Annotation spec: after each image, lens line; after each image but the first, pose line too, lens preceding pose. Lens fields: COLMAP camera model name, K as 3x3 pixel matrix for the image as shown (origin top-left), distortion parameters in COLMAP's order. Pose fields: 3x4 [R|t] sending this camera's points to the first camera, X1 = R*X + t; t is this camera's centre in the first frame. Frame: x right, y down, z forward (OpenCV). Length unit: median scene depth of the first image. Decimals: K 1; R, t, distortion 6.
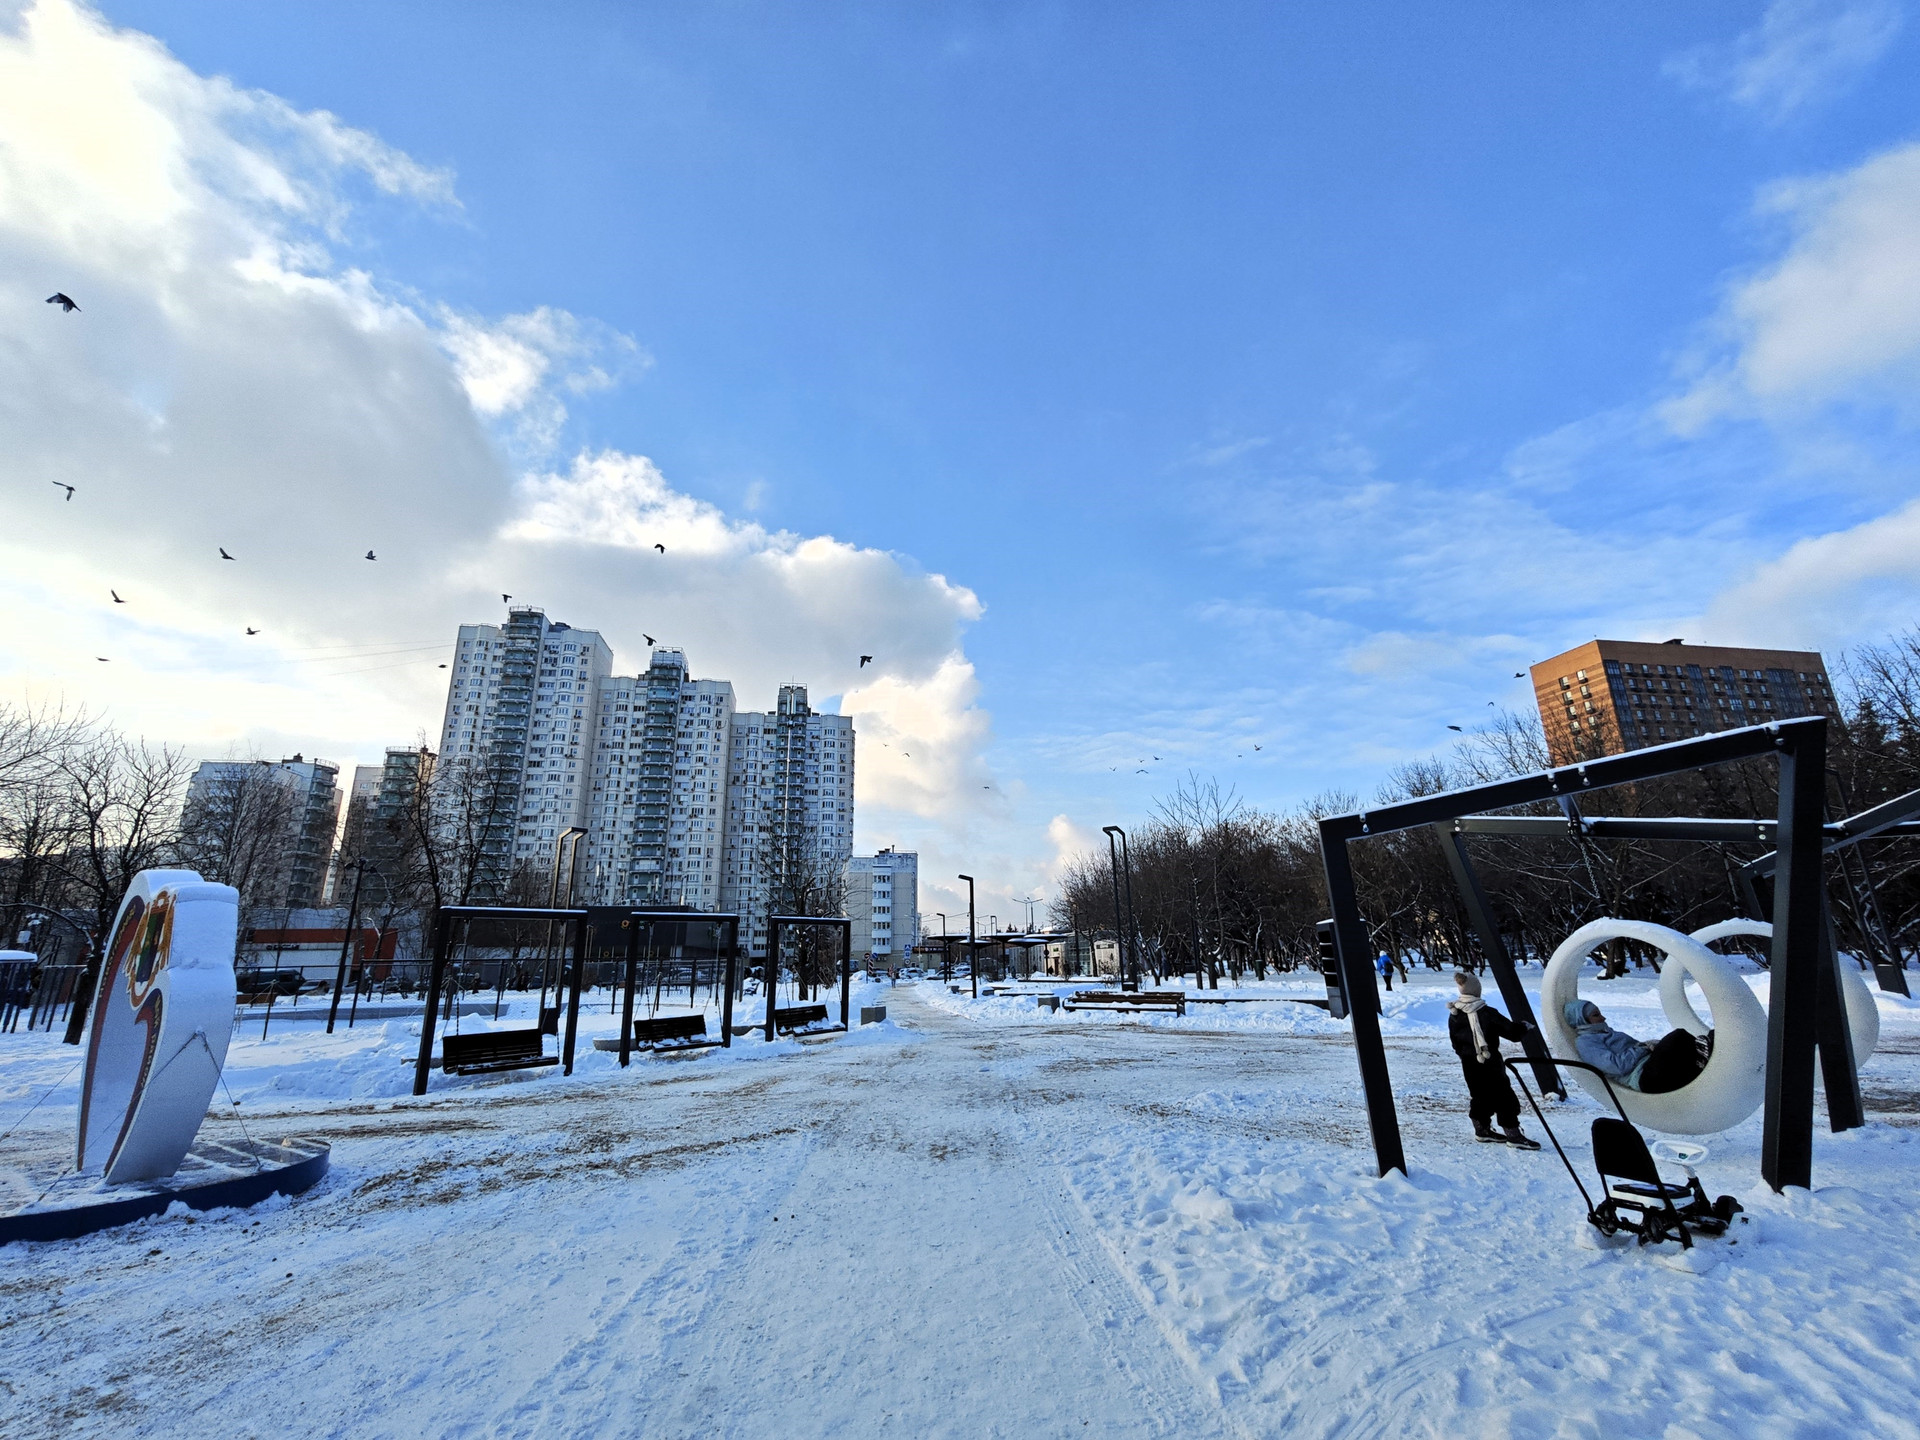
lens RADIAL K [[839.9, 0, 962.3], [0, 839.9, 708.8], [0, 0, 1]] dist [0.005248, -0.000095]
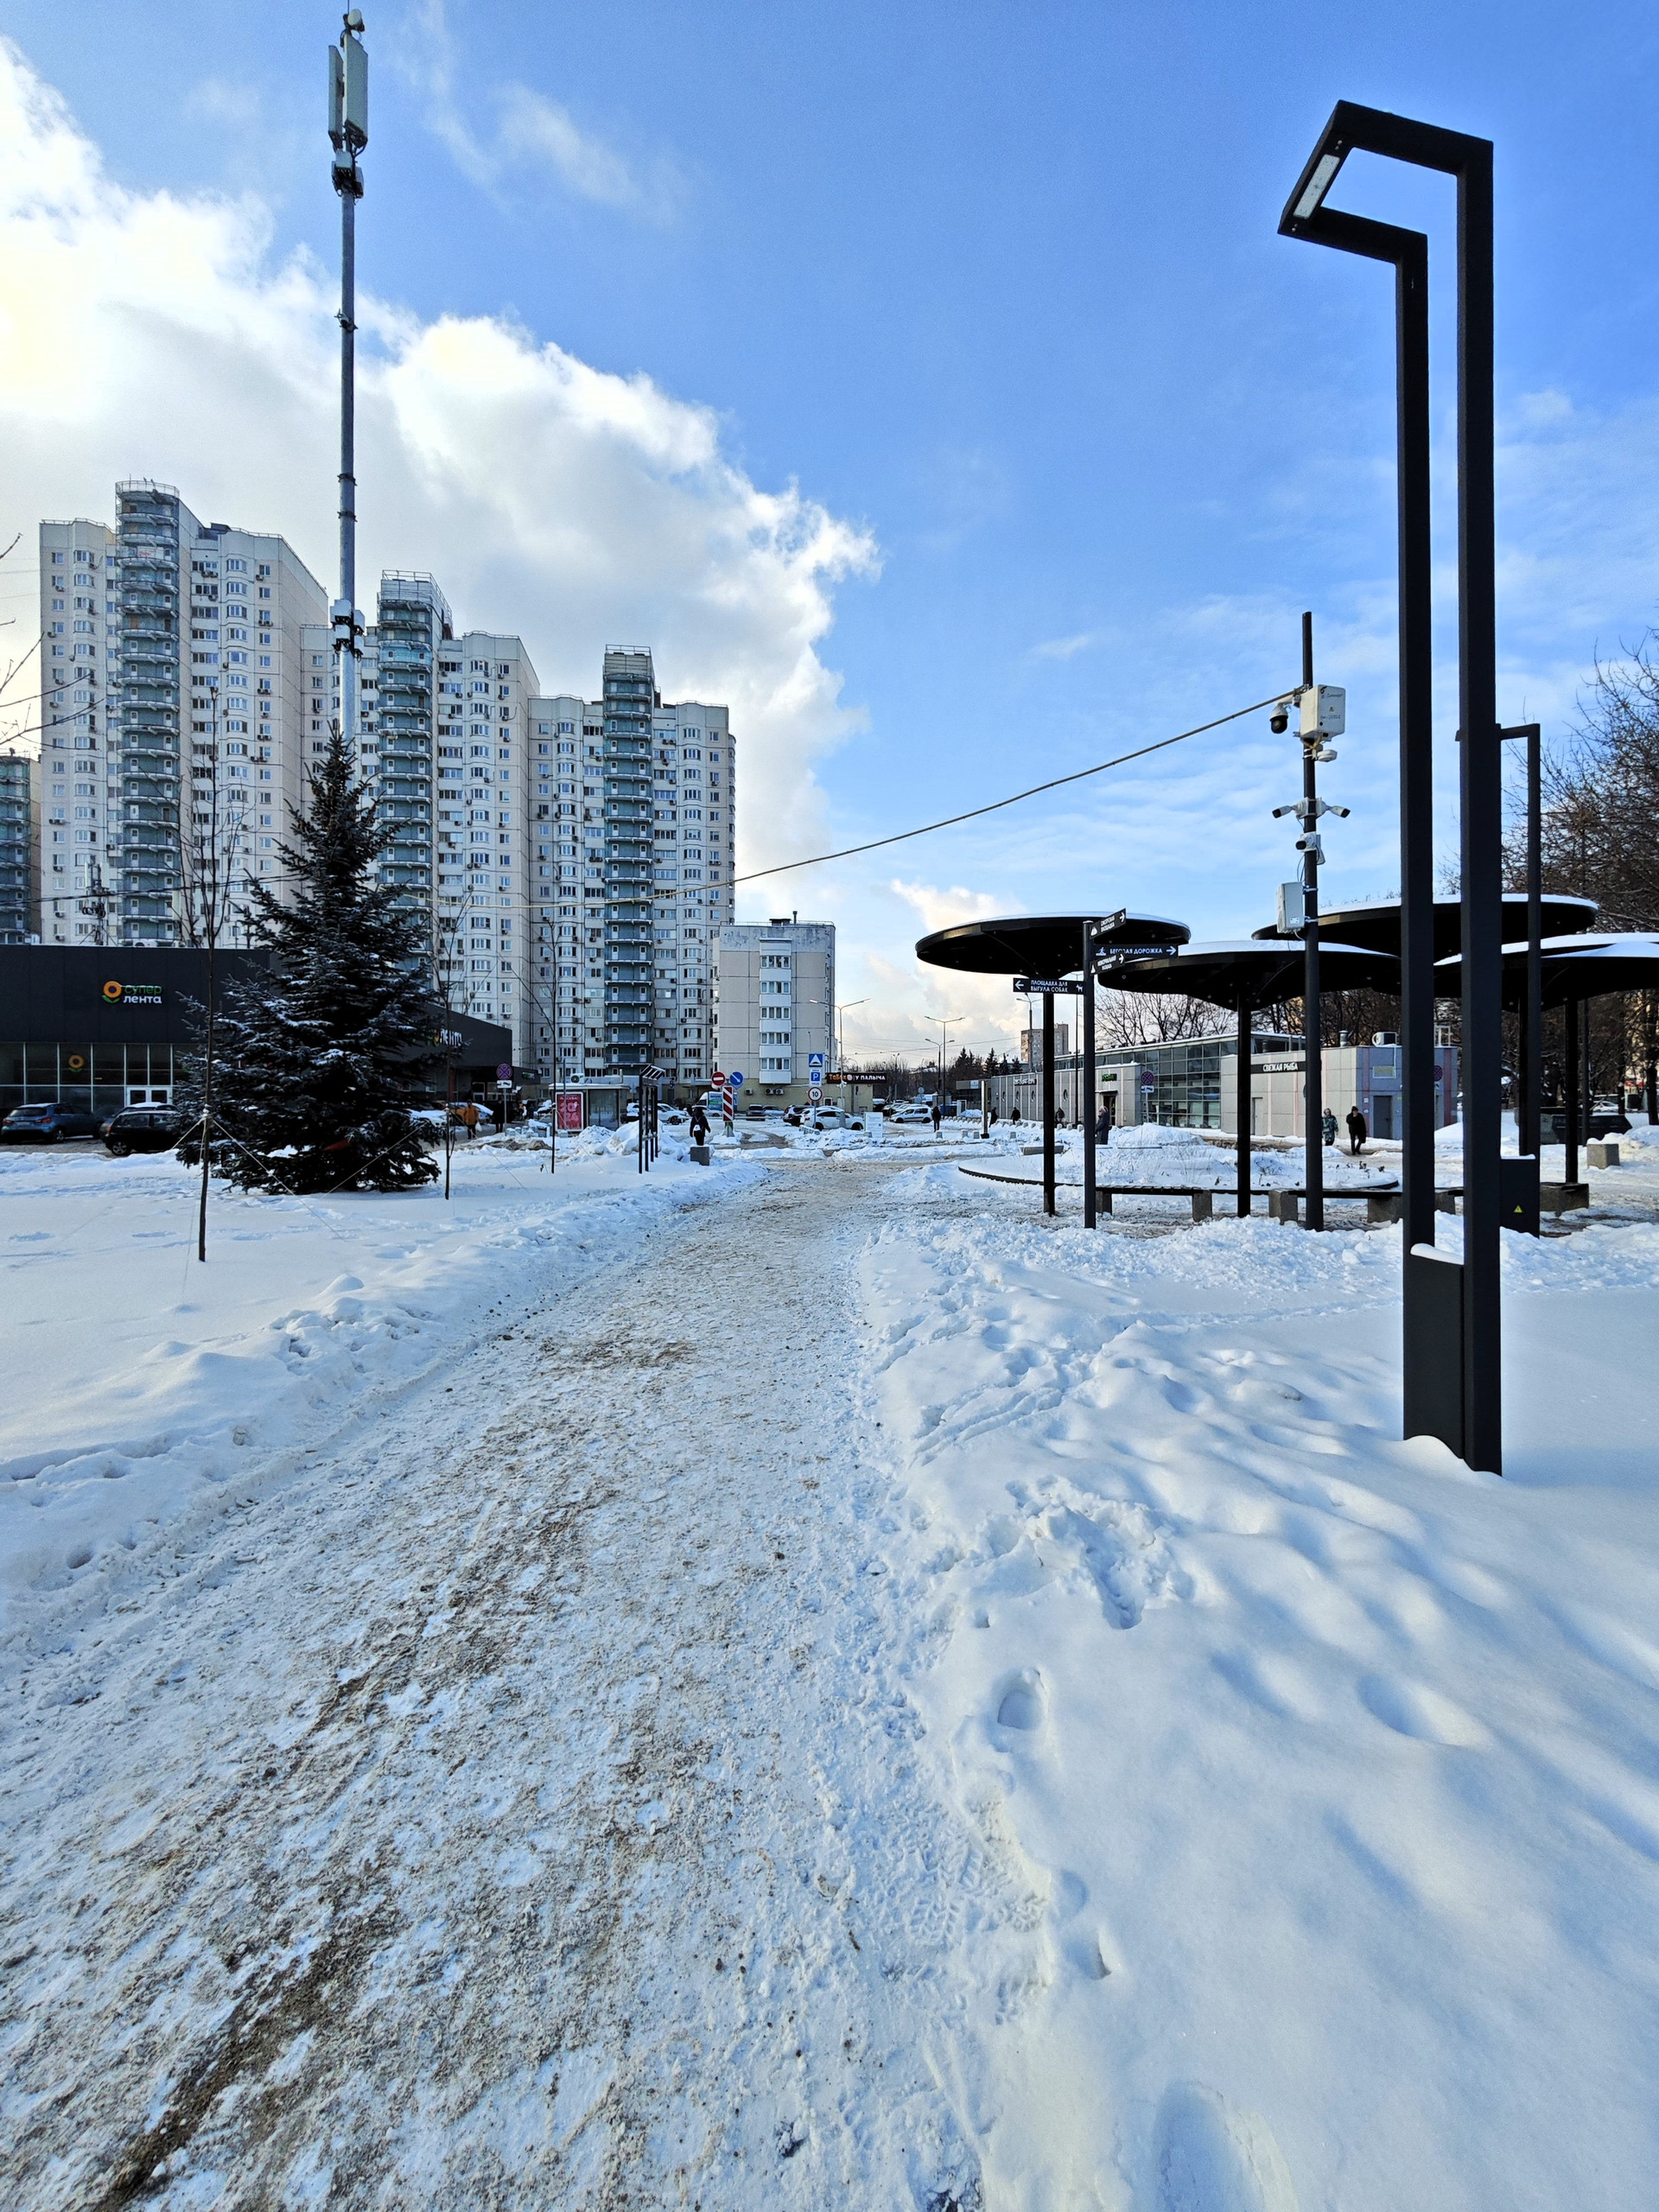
lens RADIAL K [[967.6, 0, 835.7], [0, 967.6, 1100.3], [0, 0, 1]] dist [0.005248, -0.000095]
pose [[0.998635, 0.017756, -0.049120, -0.015663], [-0.002923, 0.957968, 0.286861, 0.085327], [0.052149, -0.286326, 0.956712, 0.275664]]
